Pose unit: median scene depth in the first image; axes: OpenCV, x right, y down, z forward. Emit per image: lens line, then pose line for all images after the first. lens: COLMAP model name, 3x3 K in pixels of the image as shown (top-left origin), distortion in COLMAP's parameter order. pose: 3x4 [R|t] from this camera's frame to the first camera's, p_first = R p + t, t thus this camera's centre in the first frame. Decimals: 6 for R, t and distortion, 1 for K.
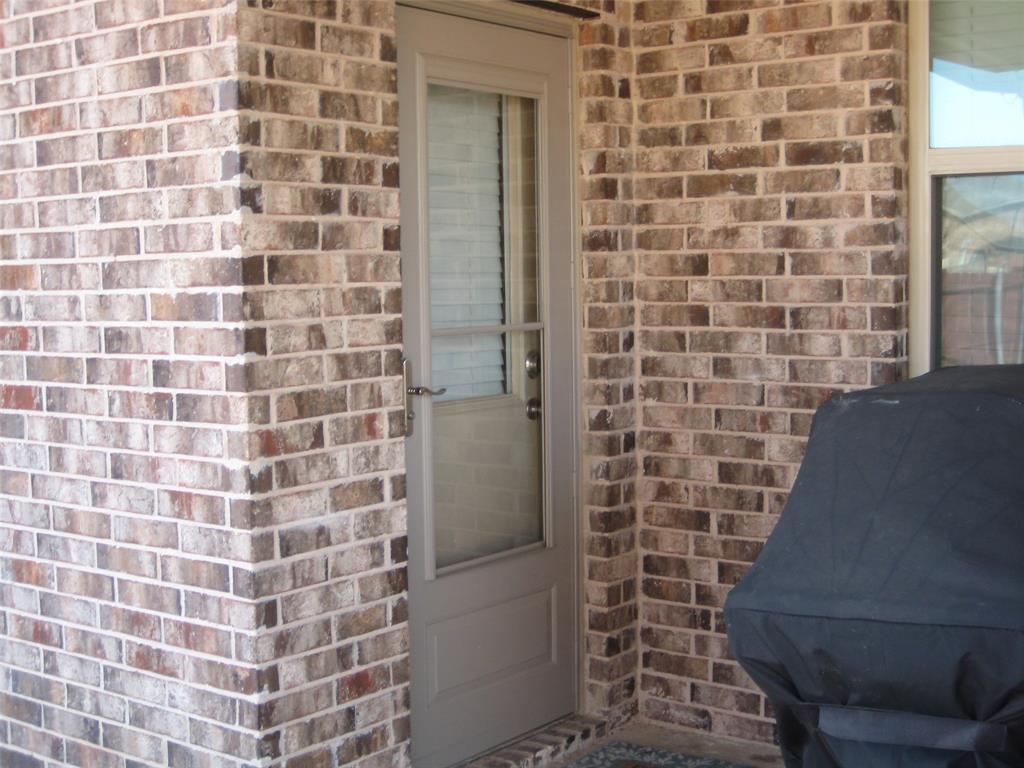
lens RADIAL K [[1463.2, 0, 512.0], [0, 1463.2, 384.0], [0, 0, 1]] dist [-0.120466, 0.025015]
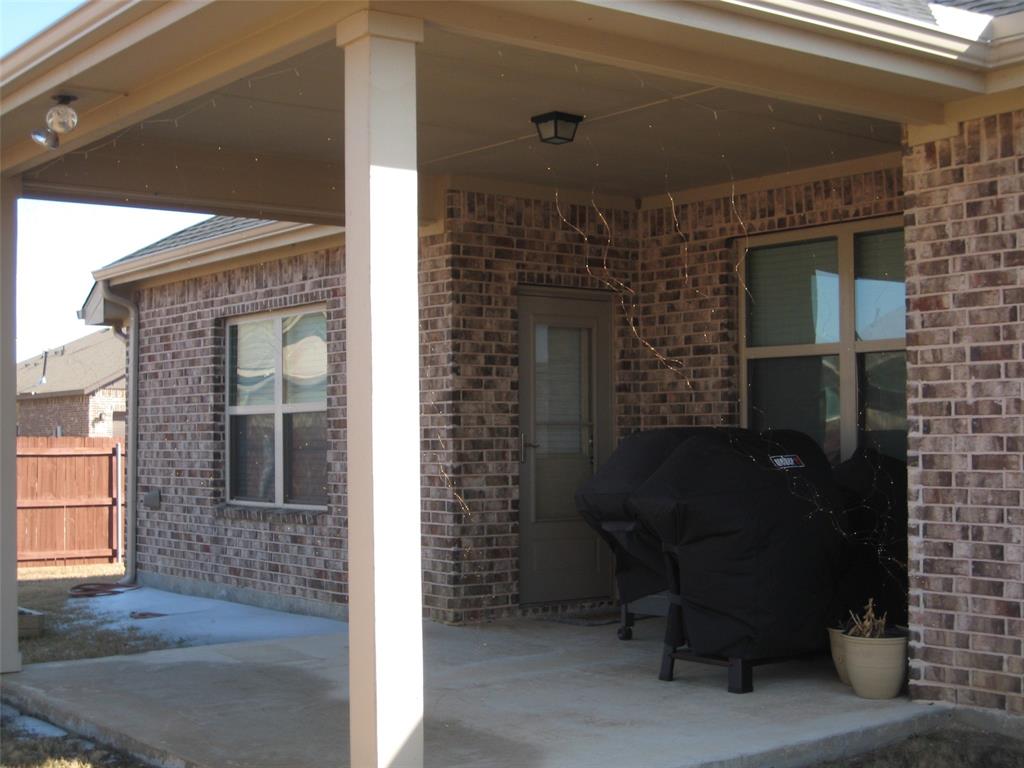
lens RADIAL K [[1463.2, 0, 512.0], [0, 1463.2, 384.0], [0, 0, 1]] dist [-0.120466, 0.025015]
pose [[0.963934, -0.000066, -0.266141, 0.630085], [-0.030234, 0.993499, -0.109750, 0.192345], [0.264418, 0.113838, 0.957666, -1.567008]]
